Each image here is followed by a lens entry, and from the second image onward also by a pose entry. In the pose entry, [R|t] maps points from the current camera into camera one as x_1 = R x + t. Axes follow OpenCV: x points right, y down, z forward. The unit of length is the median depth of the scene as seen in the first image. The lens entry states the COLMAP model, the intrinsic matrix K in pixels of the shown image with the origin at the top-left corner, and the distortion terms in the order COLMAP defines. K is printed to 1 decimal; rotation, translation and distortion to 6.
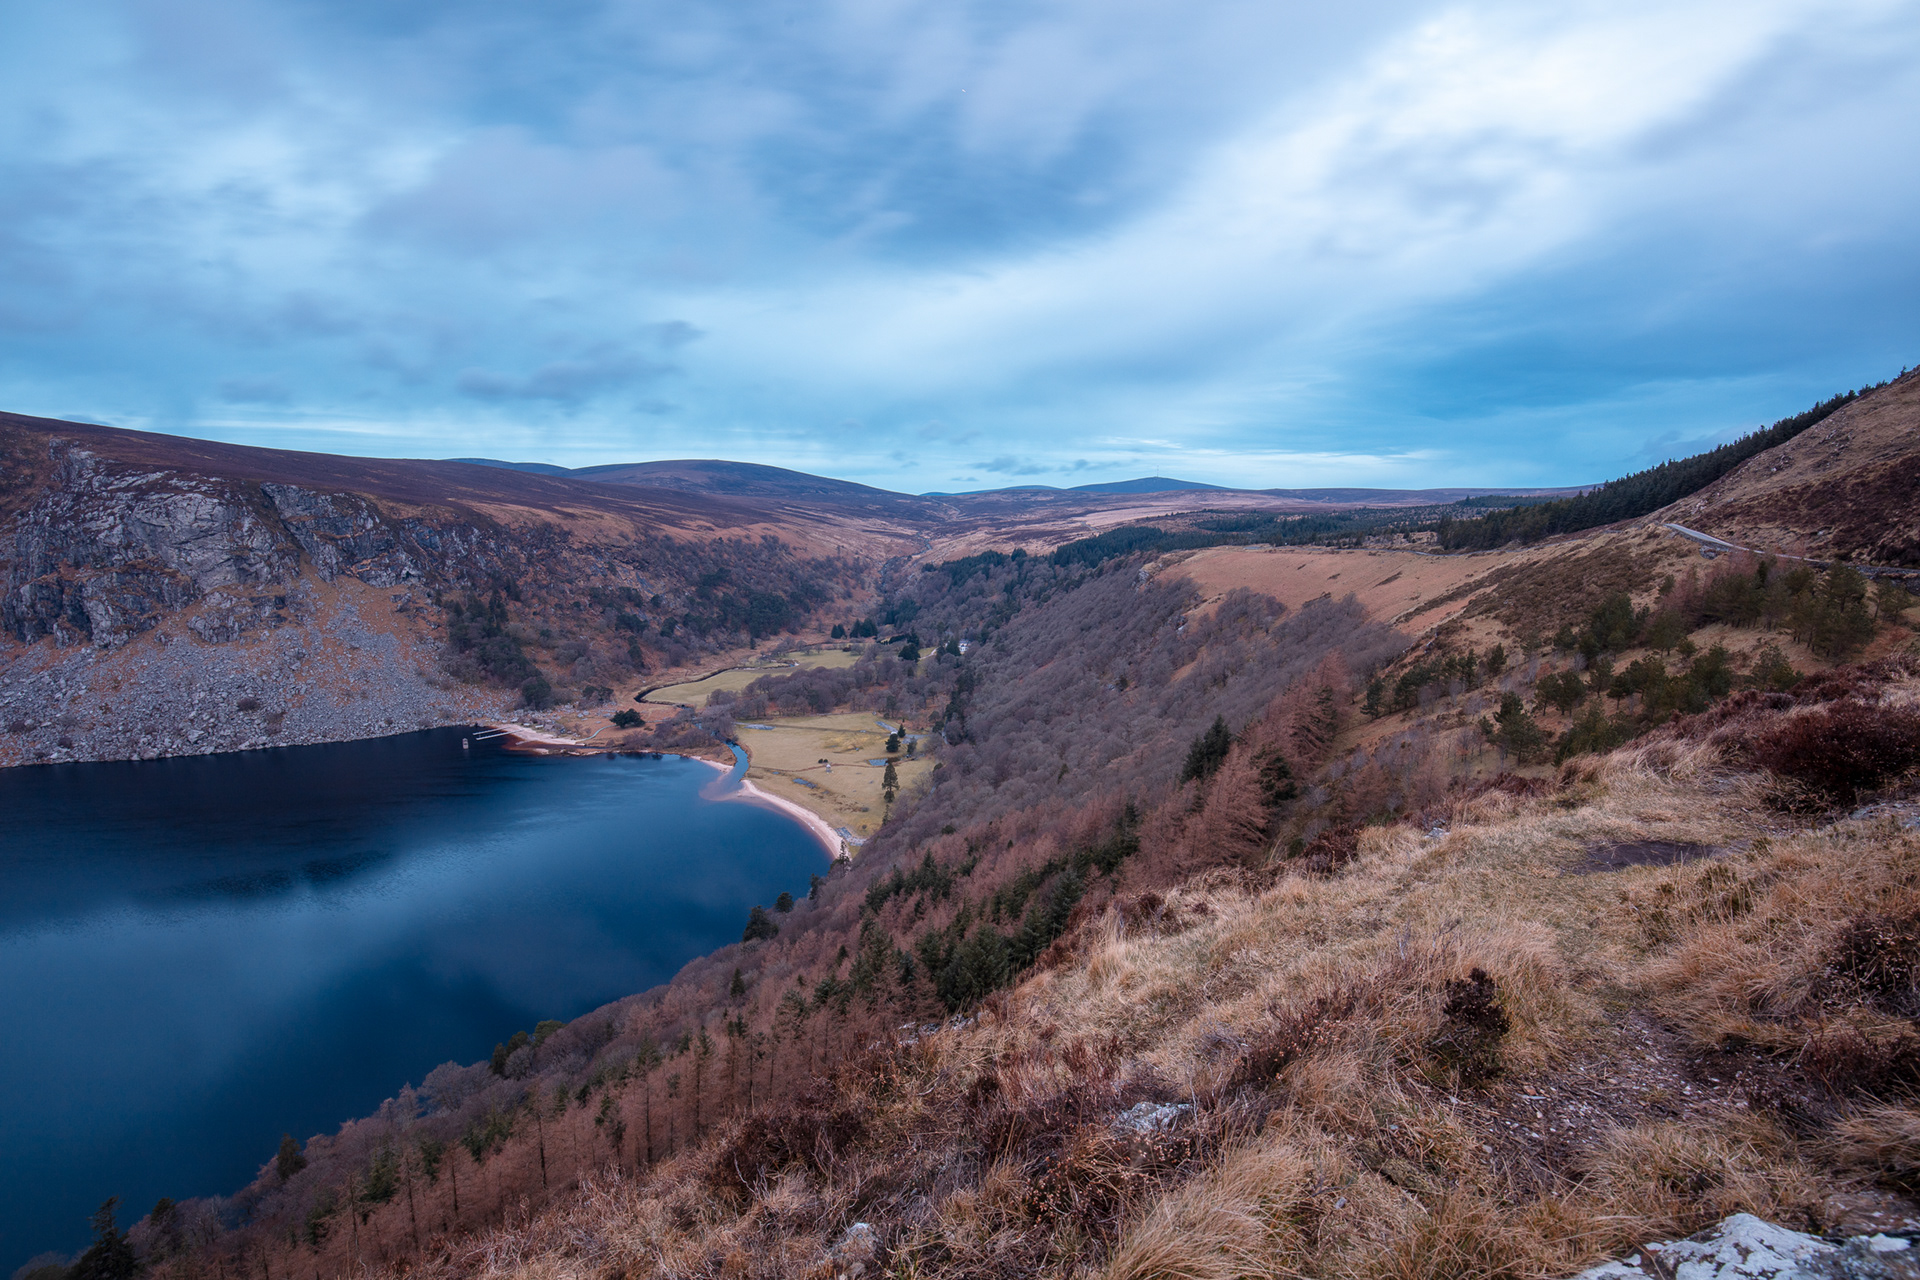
lens RADIAL K [[891.1, 0, 957.1], [0, 891.1, 637.2], [0, 0, 1]] dist [-0.001063, -0.000018]
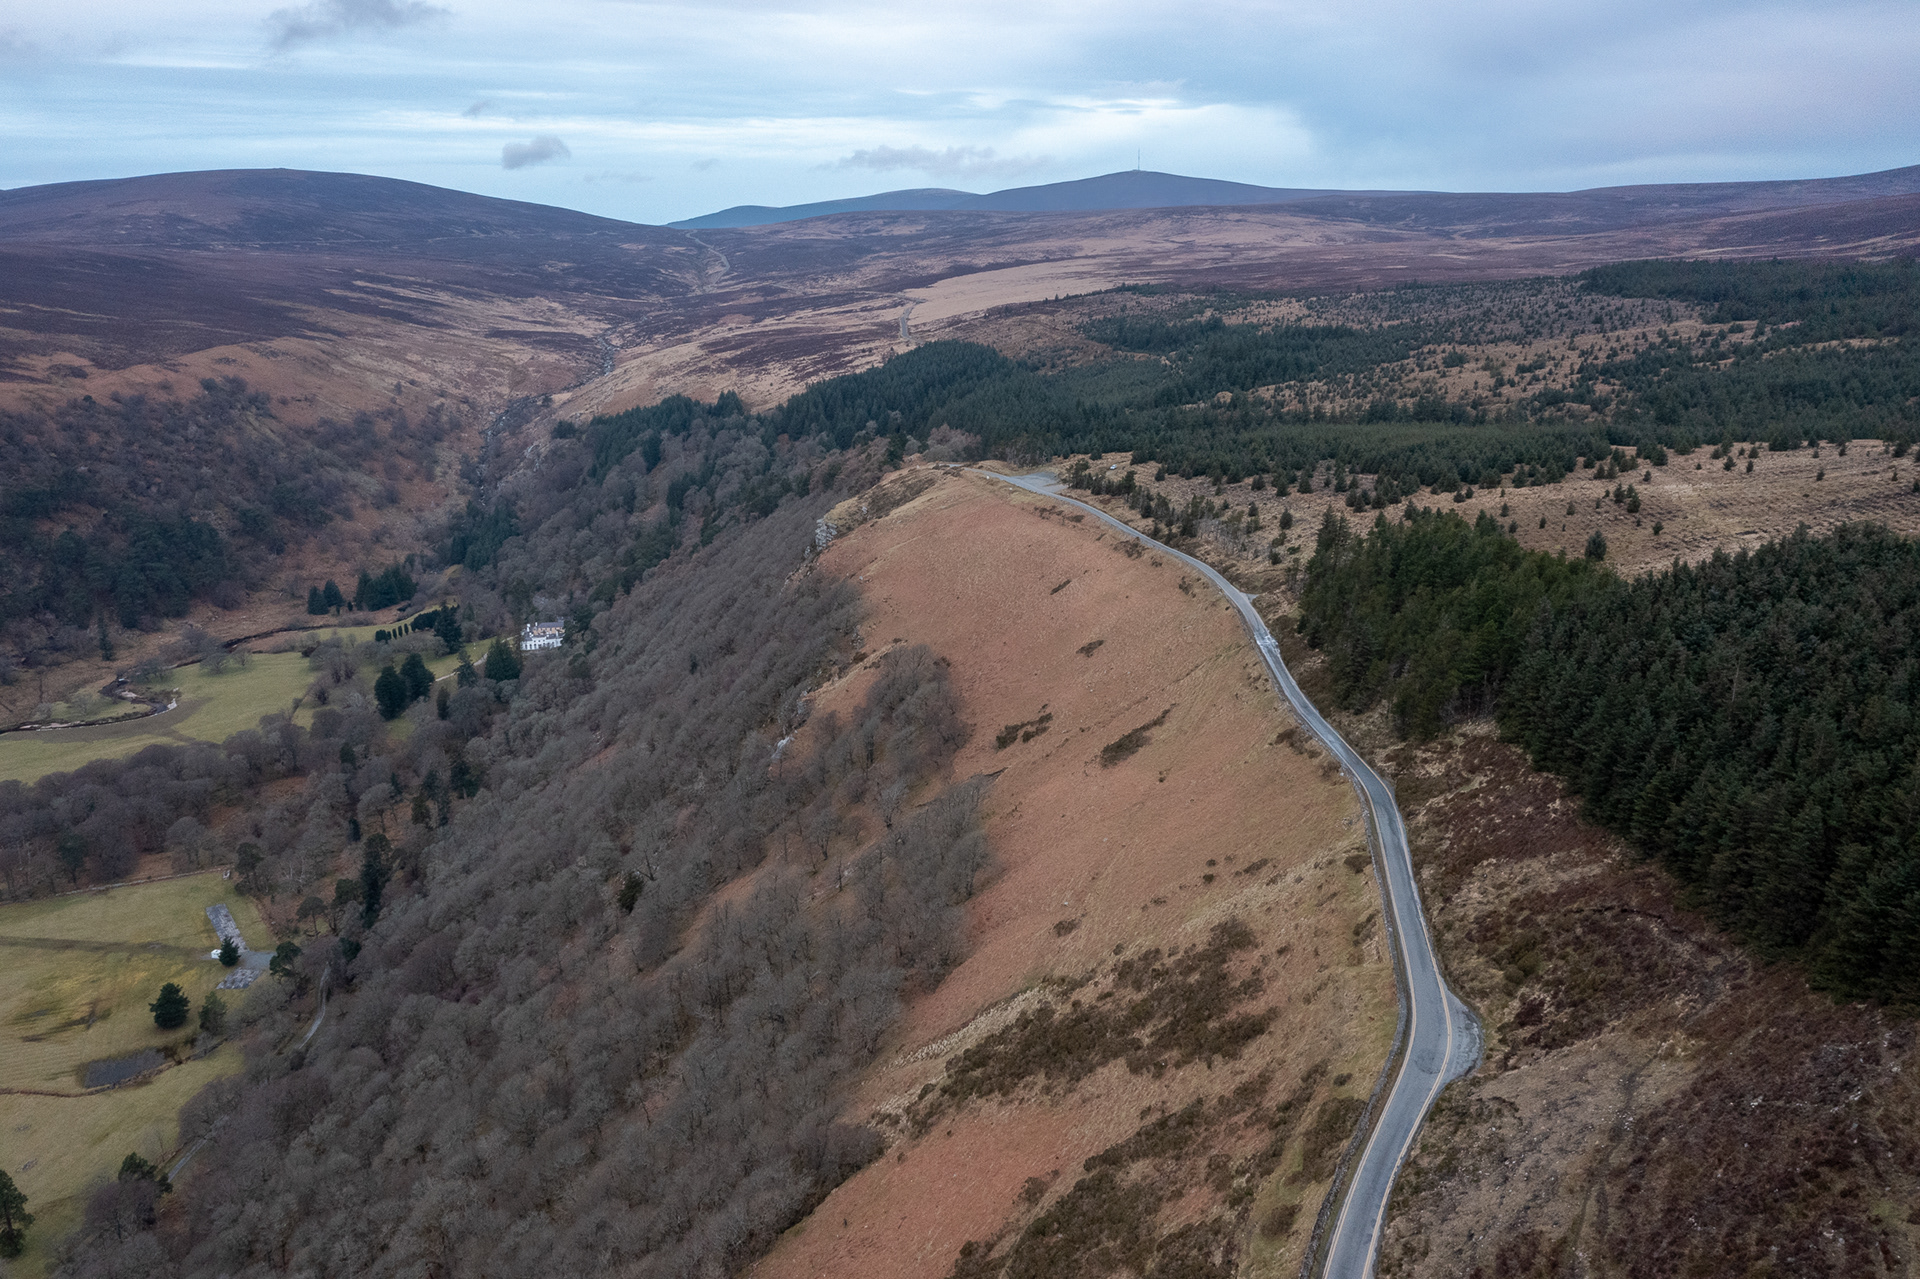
lens RADIAL K [[1522.0, 0, 961.5], [0, 1522.0, 641.2], [0, 0, 1]] dist [0.009583, 0.004905]
pose [[0.995841, -0.048840, 0.076917, 0.124419], [0.038681, 0.990964, 0.128432, -0.064702], [-0.082495, -0.124922, 0.988731, 0.124849]]
